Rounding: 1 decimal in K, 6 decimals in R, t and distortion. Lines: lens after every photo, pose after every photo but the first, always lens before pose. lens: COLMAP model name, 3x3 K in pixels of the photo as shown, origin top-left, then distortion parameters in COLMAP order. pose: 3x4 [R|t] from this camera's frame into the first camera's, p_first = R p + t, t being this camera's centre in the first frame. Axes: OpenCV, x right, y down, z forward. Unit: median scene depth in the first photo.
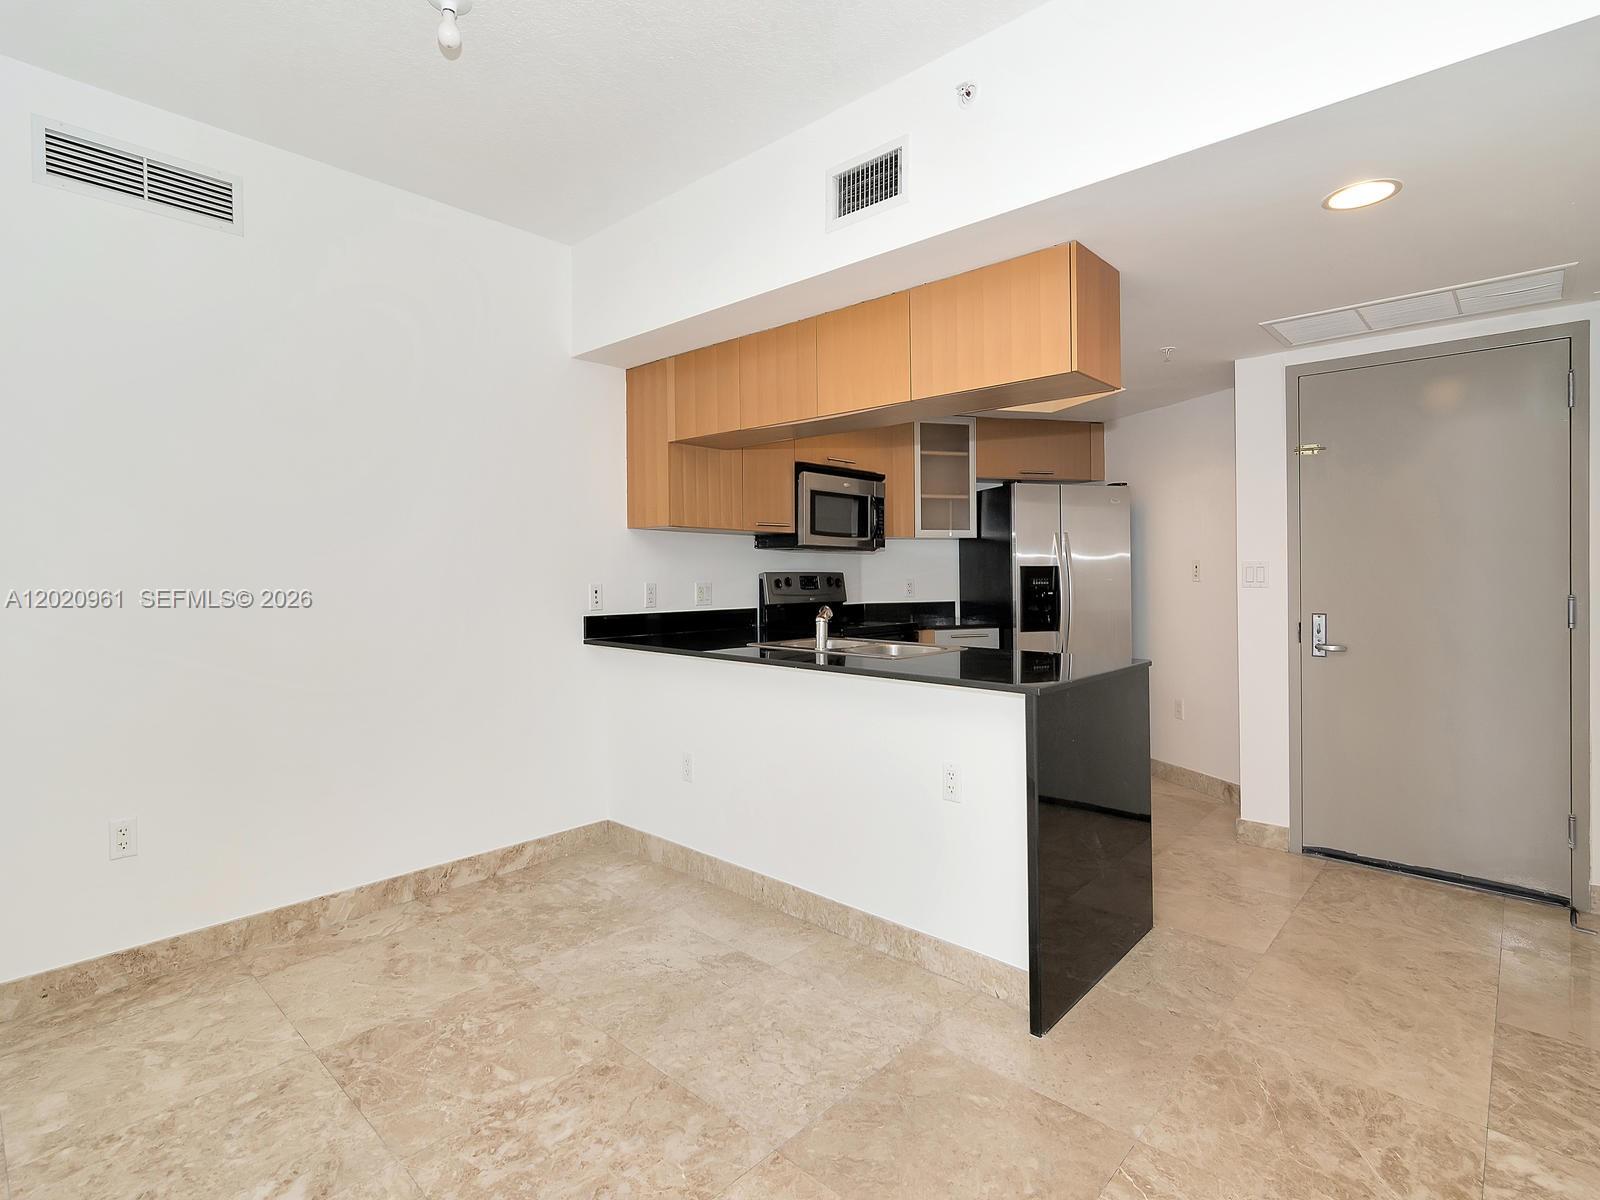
lens RADIAL K [[799.0, 0, 791.9], [0, 799.0, 567.0], [0, 0, 1]] dist [-0.001440, -0.000847]
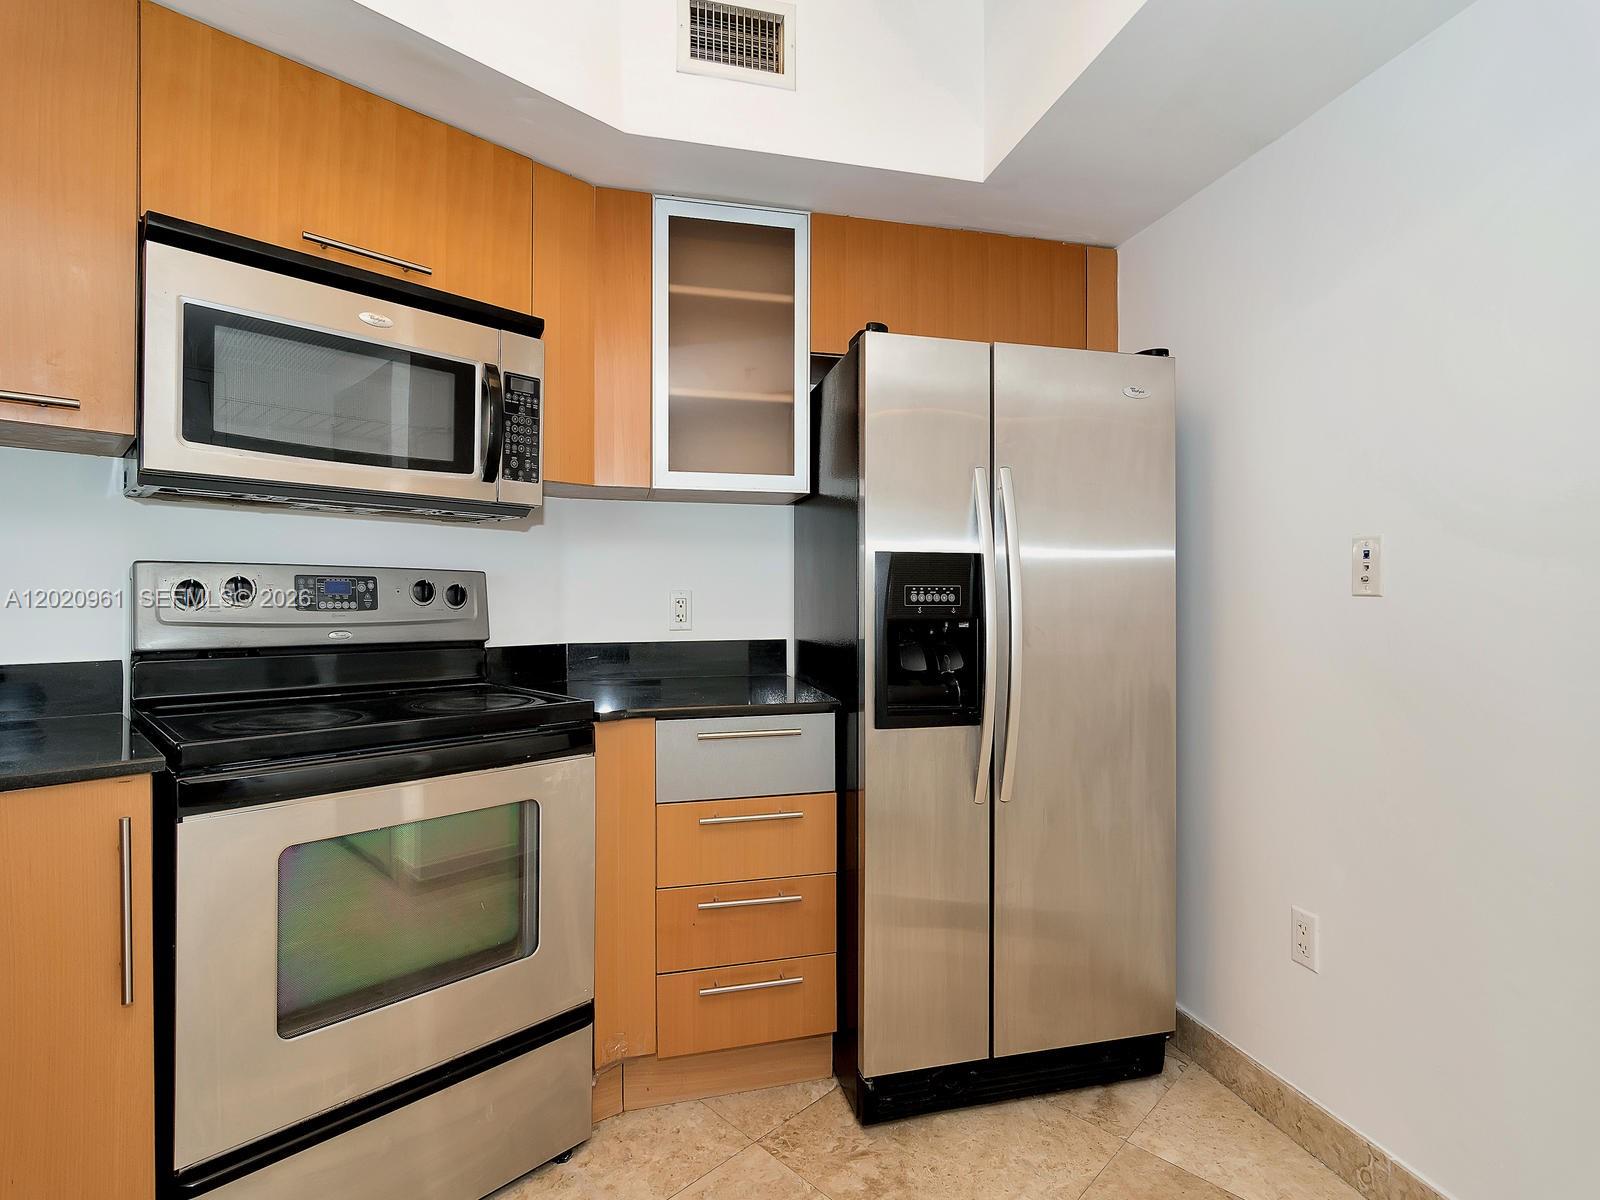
lens RADIAL K [[780.9, 0, 805.5], [0, 780.9, 592.7], [0, 0, 1]] dist [-0.003876, 0.000238]
pose [[0.999375, 0.006937, -0.034675, 0.328395], [-0.006941, 0.999976, 0.000007, 0.022567], [0.034674, 0.000234, 0.999399, 0.782259]]
